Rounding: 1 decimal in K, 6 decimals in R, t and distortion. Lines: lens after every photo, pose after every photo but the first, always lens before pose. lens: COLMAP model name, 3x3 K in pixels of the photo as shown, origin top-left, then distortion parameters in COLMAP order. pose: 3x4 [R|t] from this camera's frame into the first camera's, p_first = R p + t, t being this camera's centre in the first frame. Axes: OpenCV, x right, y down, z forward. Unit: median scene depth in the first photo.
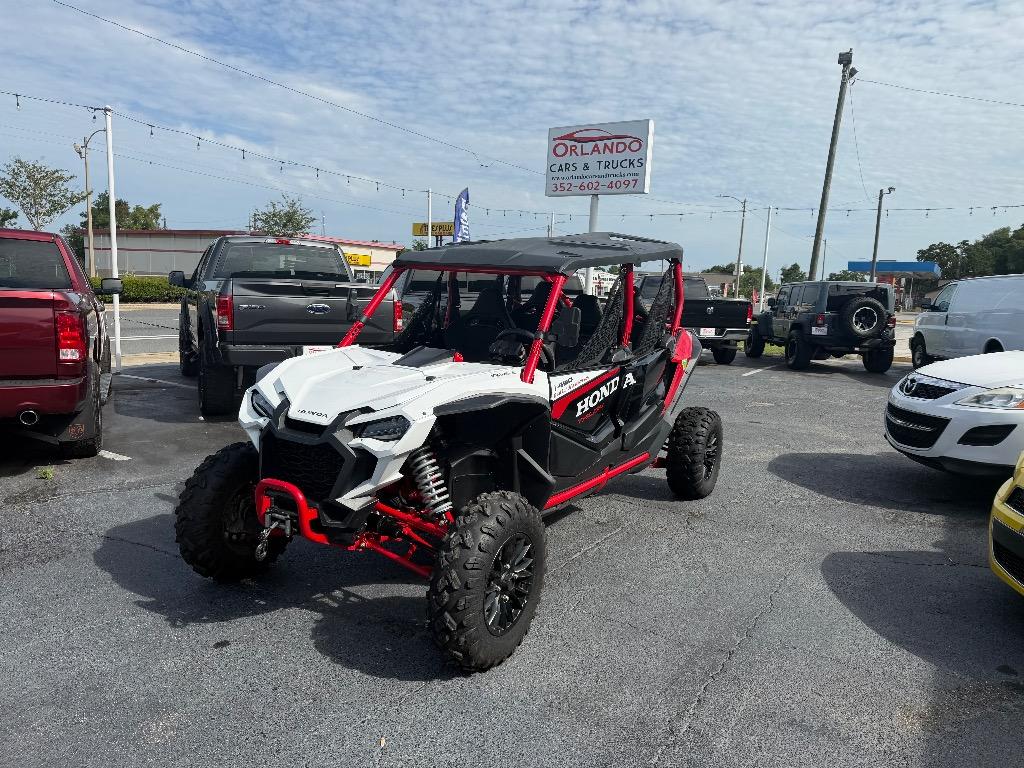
lens RADIAL K [[773.0, 0, 478.2], [0, 773.0, 384.7], [0, 0, 1]] dist [0.025651, -0.040561]
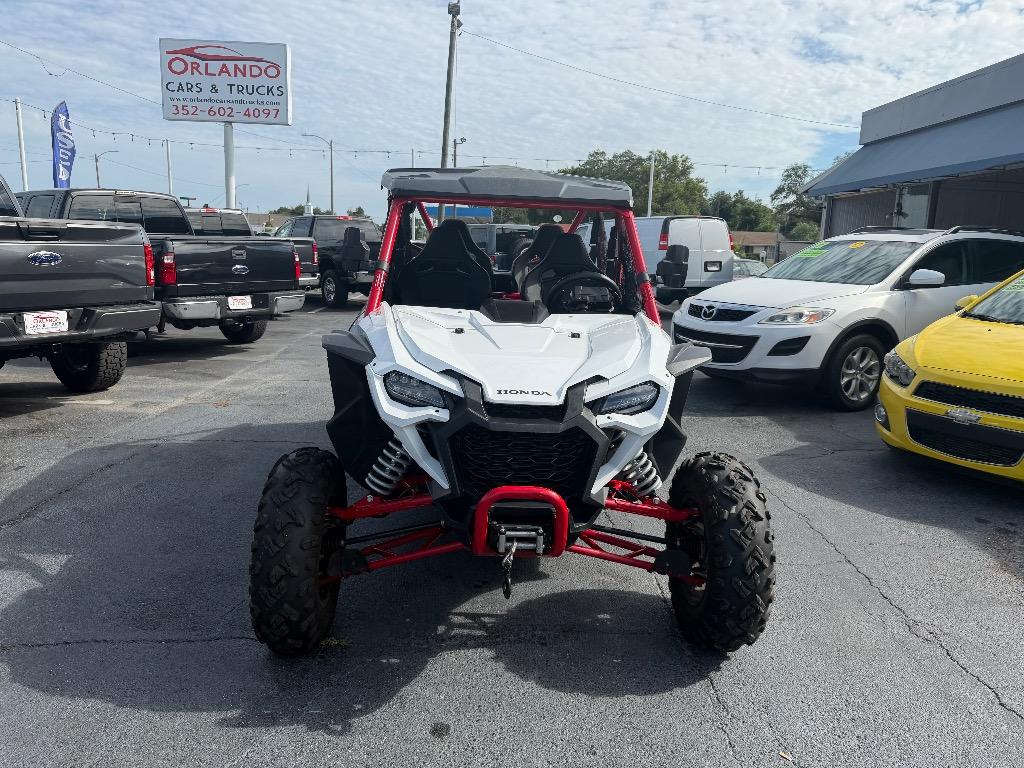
lens RADIAL K [[773.0, 0, 478.2], [0, 773.0, 384.7], [0, 0, 1]] dist [0.025651, -0.040561]
pose [[0.808628, -0.117846, 0.576396, -0.162438], [0.075978, 0.992446, 0.096320, -0.010967], [-0.583393, -0.034093, 0.811474, 0.099391]]
